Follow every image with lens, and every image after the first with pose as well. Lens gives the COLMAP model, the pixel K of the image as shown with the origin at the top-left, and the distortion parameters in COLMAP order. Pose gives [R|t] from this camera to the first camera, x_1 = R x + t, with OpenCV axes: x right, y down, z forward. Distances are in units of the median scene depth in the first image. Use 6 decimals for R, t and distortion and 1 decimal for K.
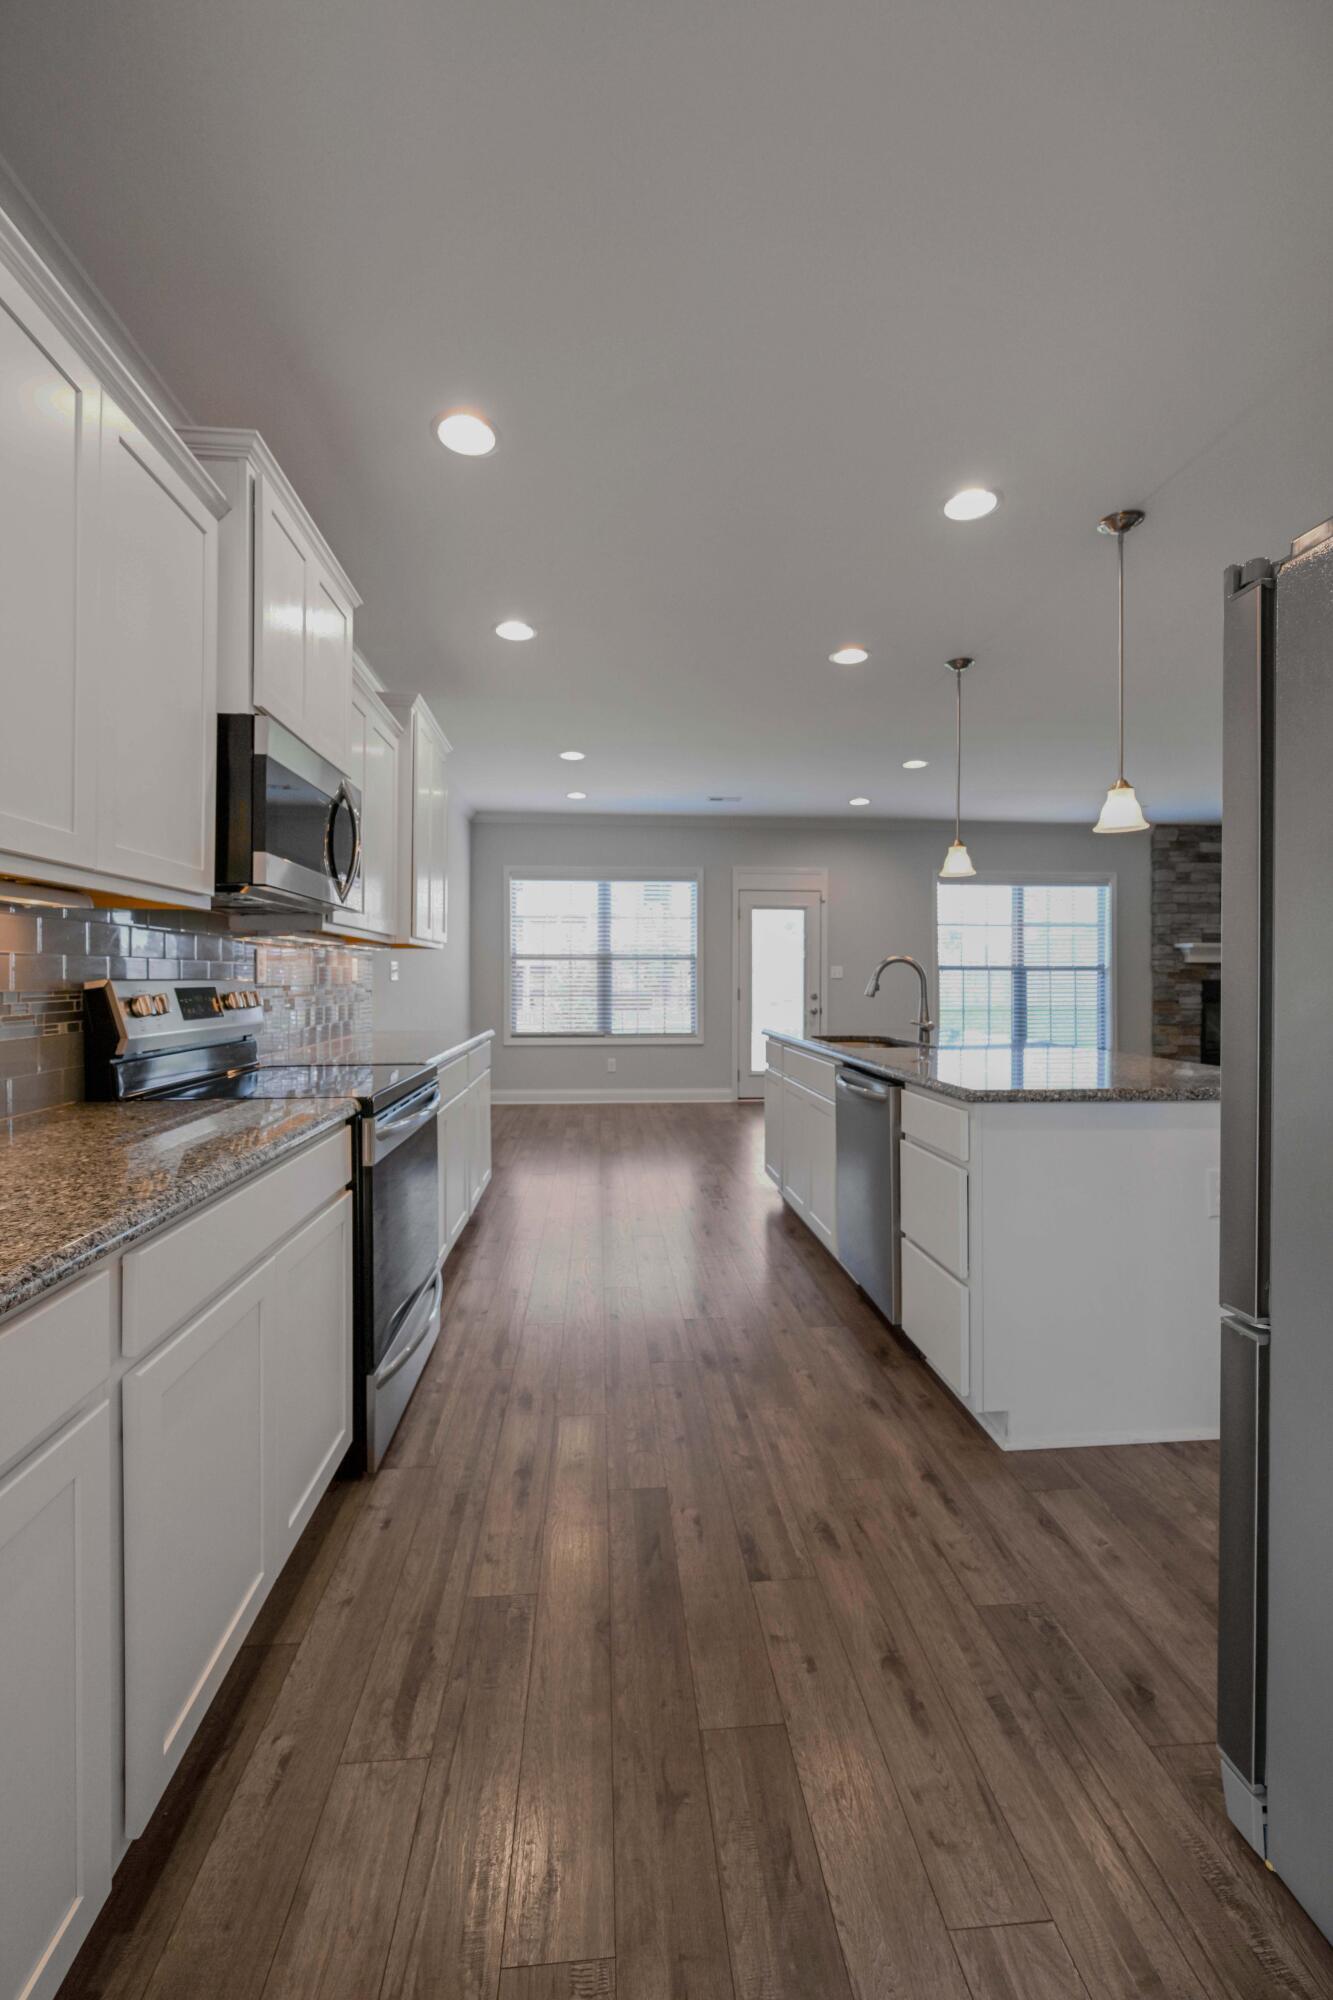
lens RADIAL K [[801.8, 0, 671.1], [0, 801.8, 978.8], [0, 0, 1]] dist [-0.002587, 0.000010]
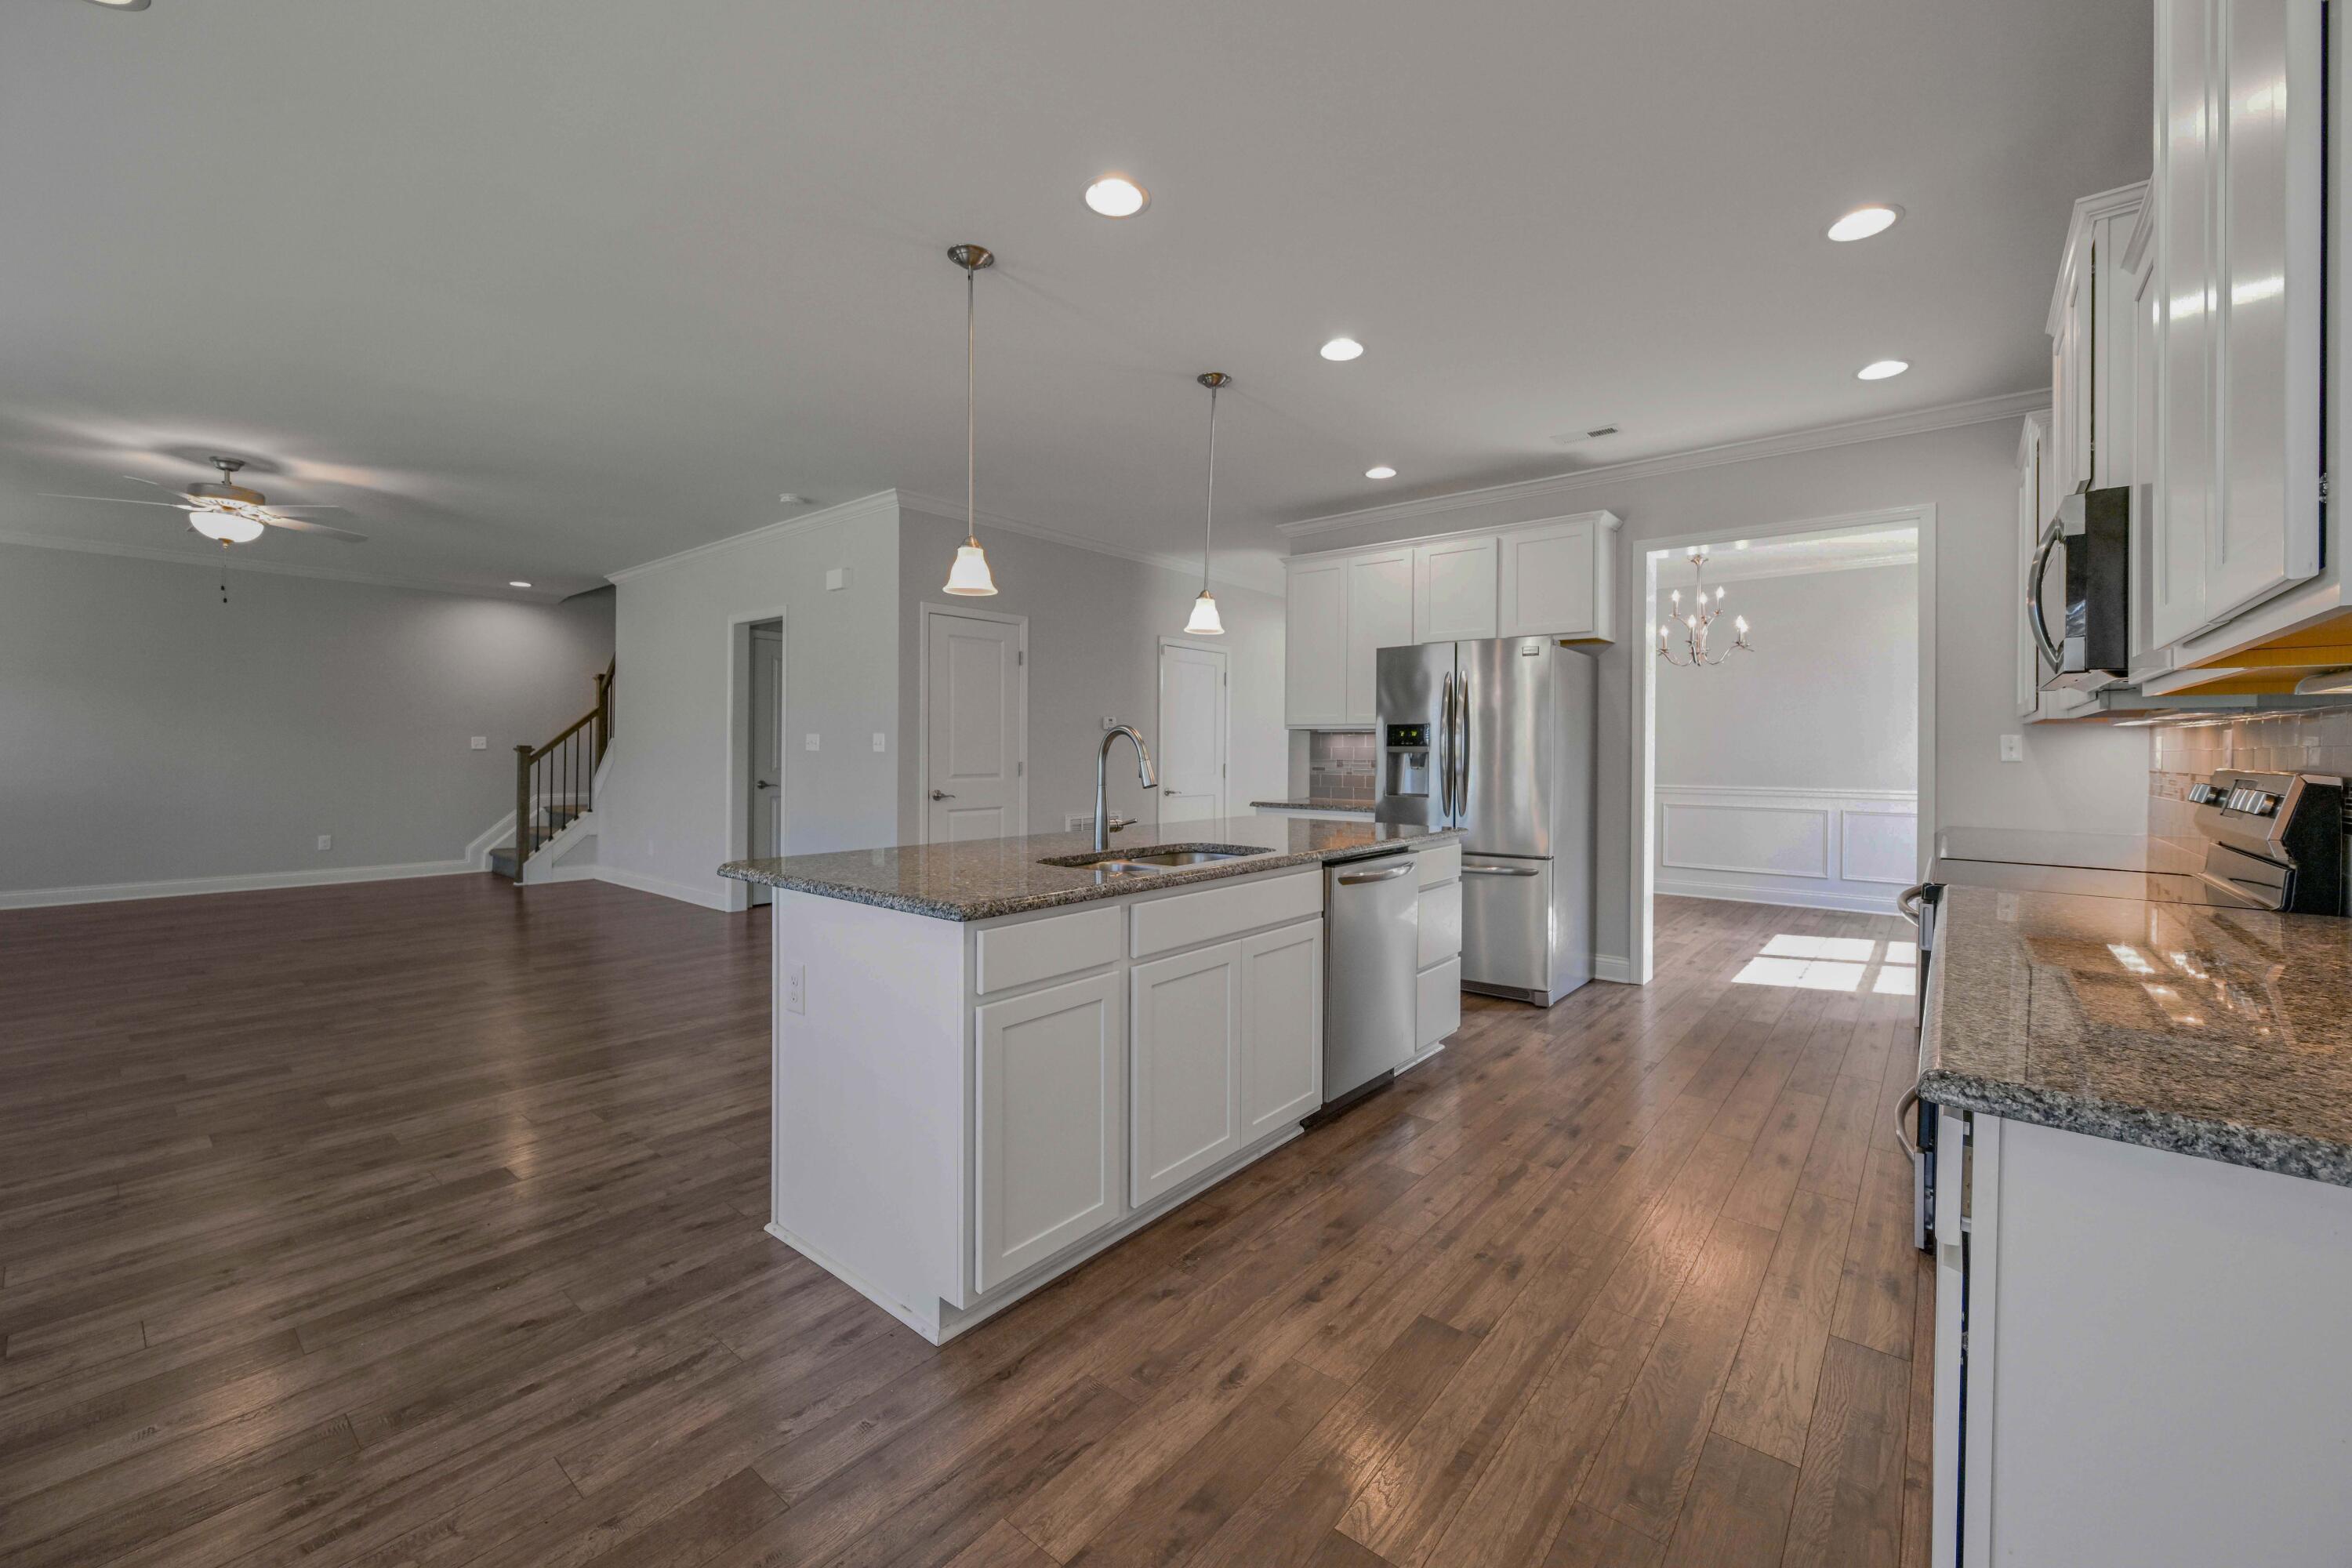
lens RADIAL K [[942.9, 0, 1200.1], [0, 942.9, 749.9], [0, 0, 1]] dist [-0.002587, 0.000010]
pose [[-0.716185, -0.006642, 0.697879, -0.138675], [-0.005007, 0.999978, 0.004379, -0.003791], [-0.697892, -0.000358, -0.716202, 0.680977]]
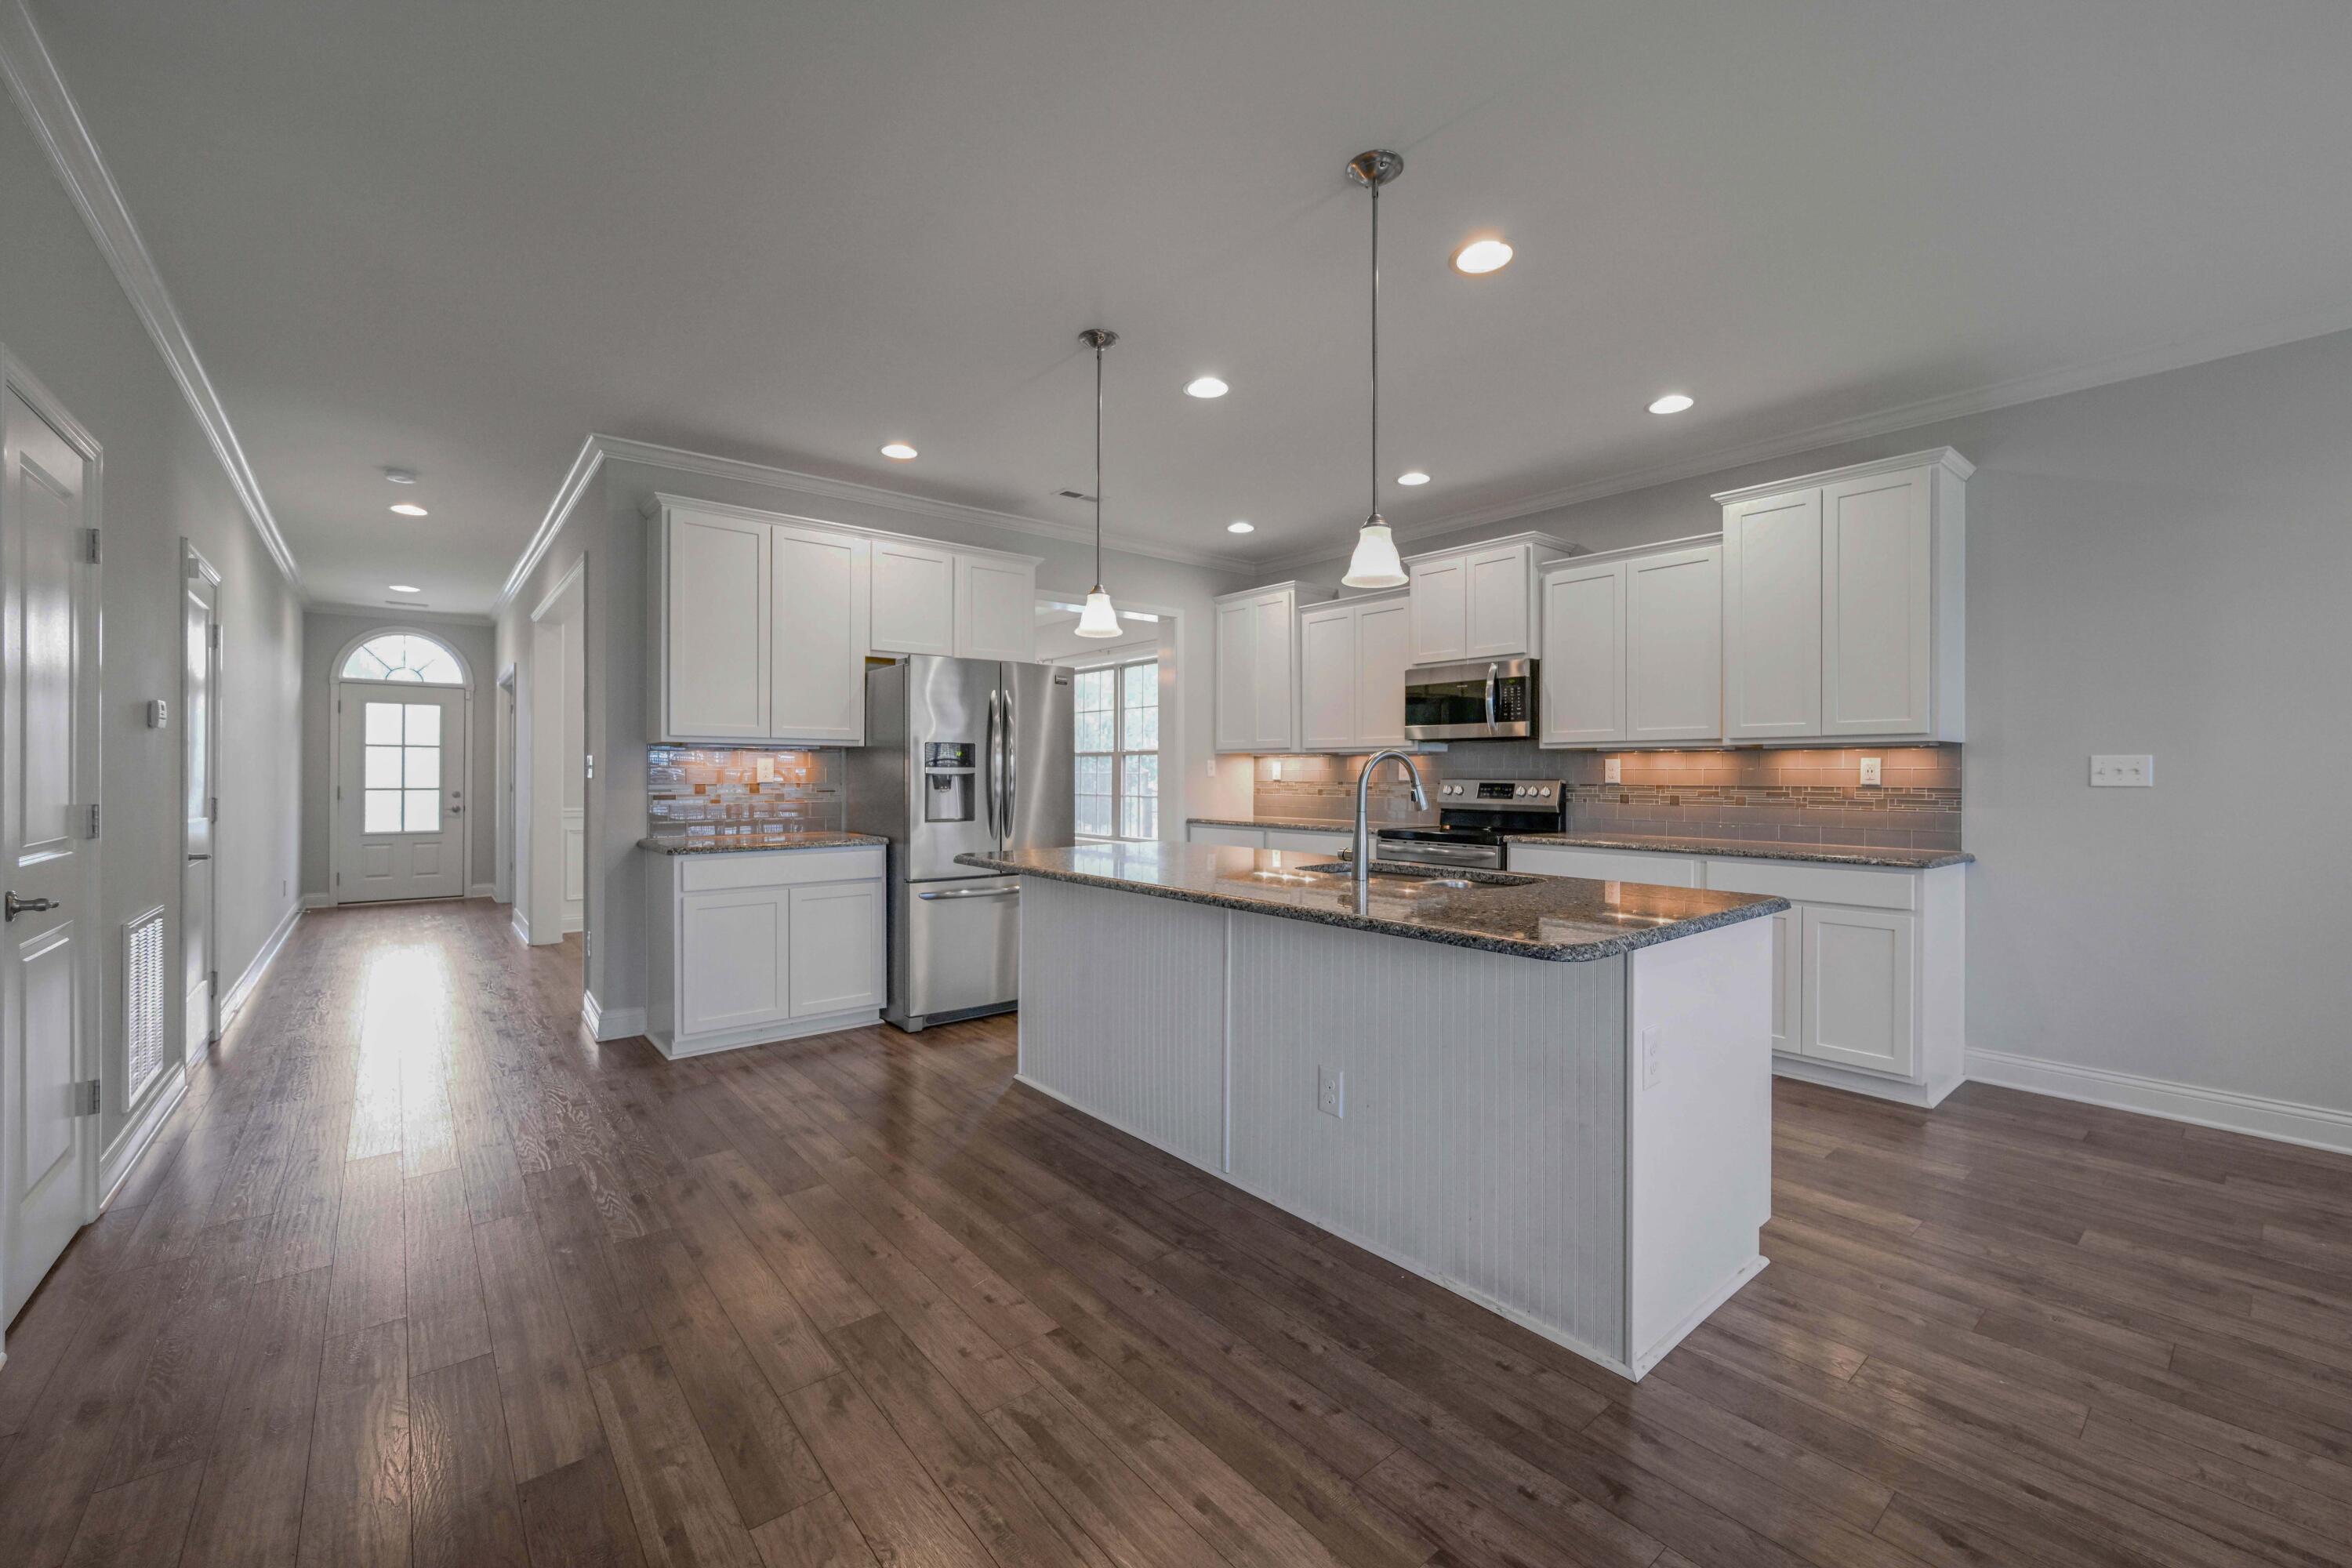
lens RADIAL K [[942.9, 0, 1185.8], [0, 942.9, 769.0], [0, 0, 1]] dist [-0.002587, 0.000010]
pose [[-0.823967, -0.005074, -0.566616, 0.384889], [-0.005281, 0.999985, -0.001275, -0.003144], [0.566614, 0.001942, -0.823981, 0.694134]]
